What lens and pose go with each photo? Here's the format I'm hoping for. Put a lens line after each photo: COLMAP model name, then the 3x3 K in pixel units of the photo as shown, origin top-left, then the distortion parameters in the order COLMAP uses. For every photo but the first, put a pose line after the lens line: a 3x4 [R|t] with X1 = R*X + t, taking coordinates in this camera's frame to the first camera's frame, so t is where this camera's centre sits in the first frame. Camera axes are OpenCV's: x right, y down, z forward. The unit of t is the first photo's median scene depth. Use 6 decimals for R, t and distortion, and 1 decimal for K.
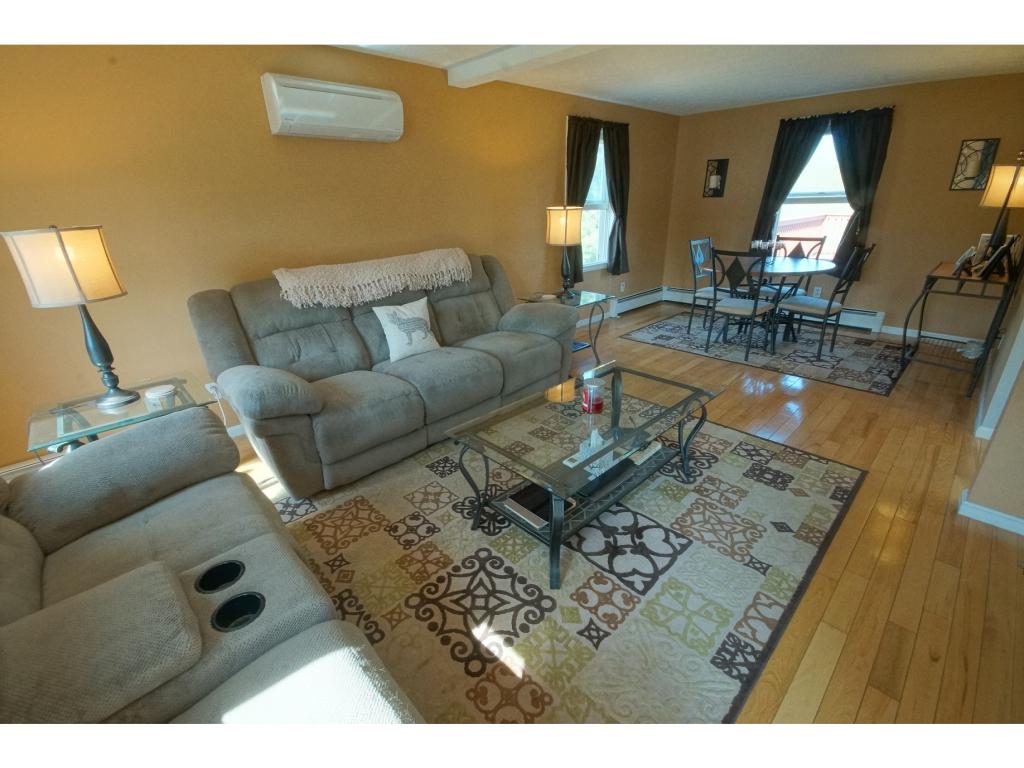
lens RADIAL K [[447.6, 0, 507.1], [0, 447.6, 383.0], [0, 0, 1]] dist [-0.002505, -0.002811]
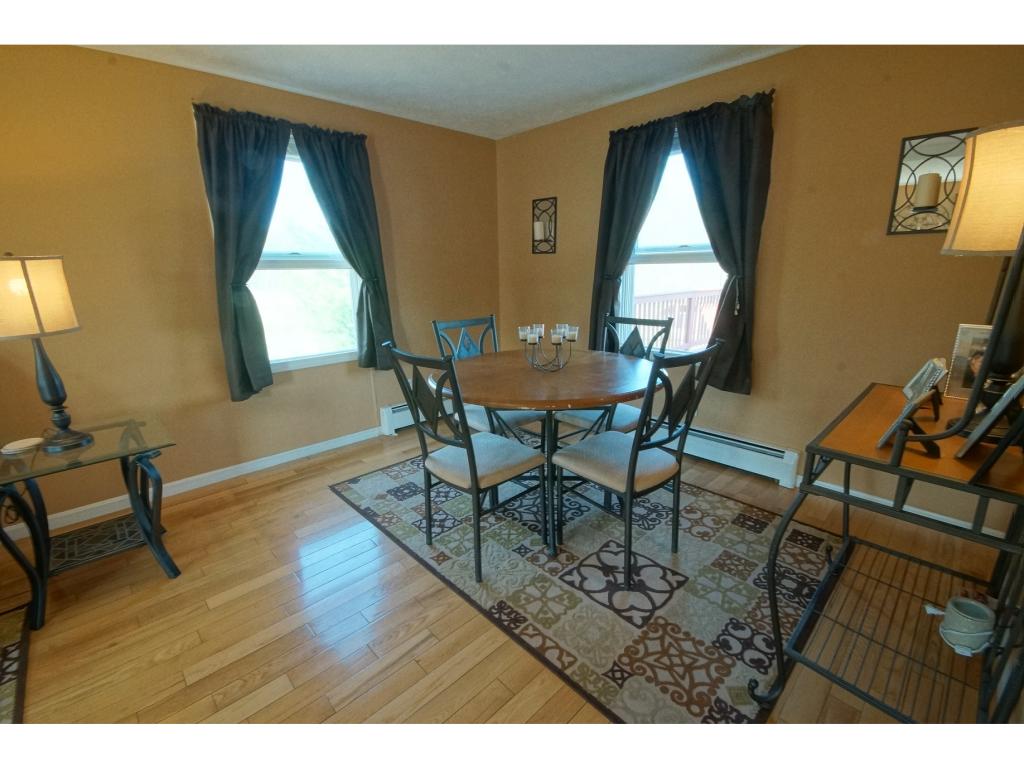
lens RADIAL K [[447.6, 0, 506.5], [0, 447.6, 384.2], [0, 0, 1]] dist [-0.002505, -0.002811]
pose [[0.999882, 0.013688, 0.006947, 0.687686], [-0.012614, 0.990580, -0.136356, -0.232225], [-0.008748, 0.136252, 0.990636, 0.635135]]
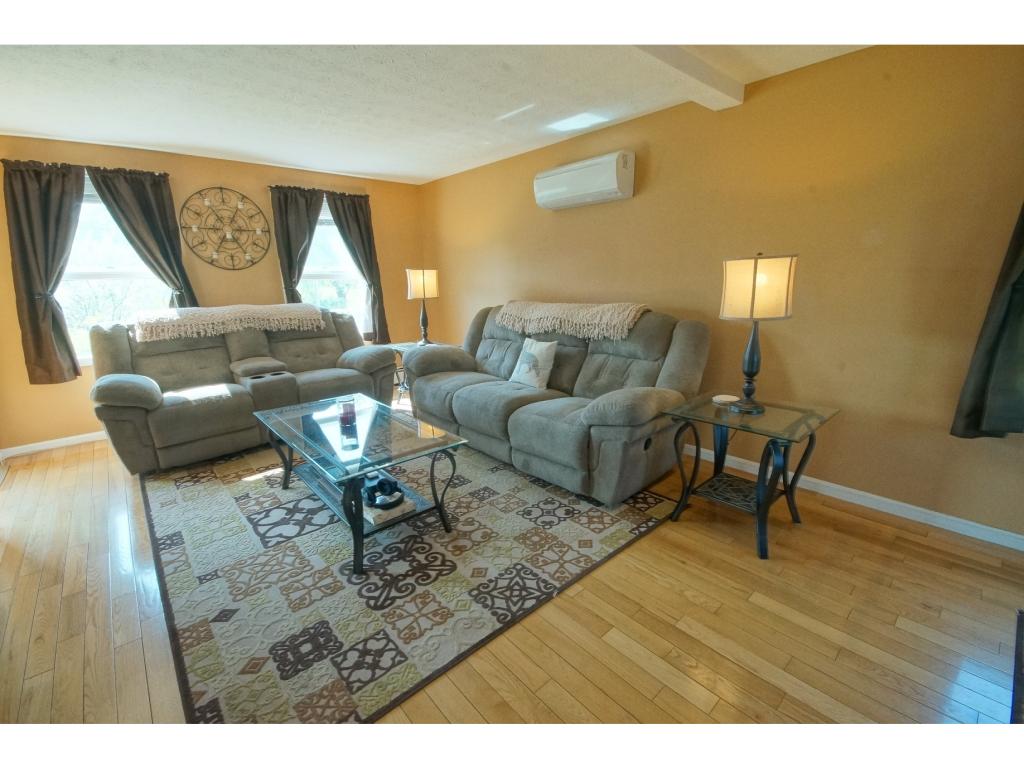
lens RADIAL K [[447.6, 0, 503.3], [0, 447.6, 385.0], [0, 0, 1]] dist [-0.002505, -0.002811]
pose [[-0.039233, 0.266577, -0.963015, 0.811678], [-0.358741, 0.895746, 0.262572, -0.307773], [0.932612, 0.355774, 0.060489, 0.802246]]
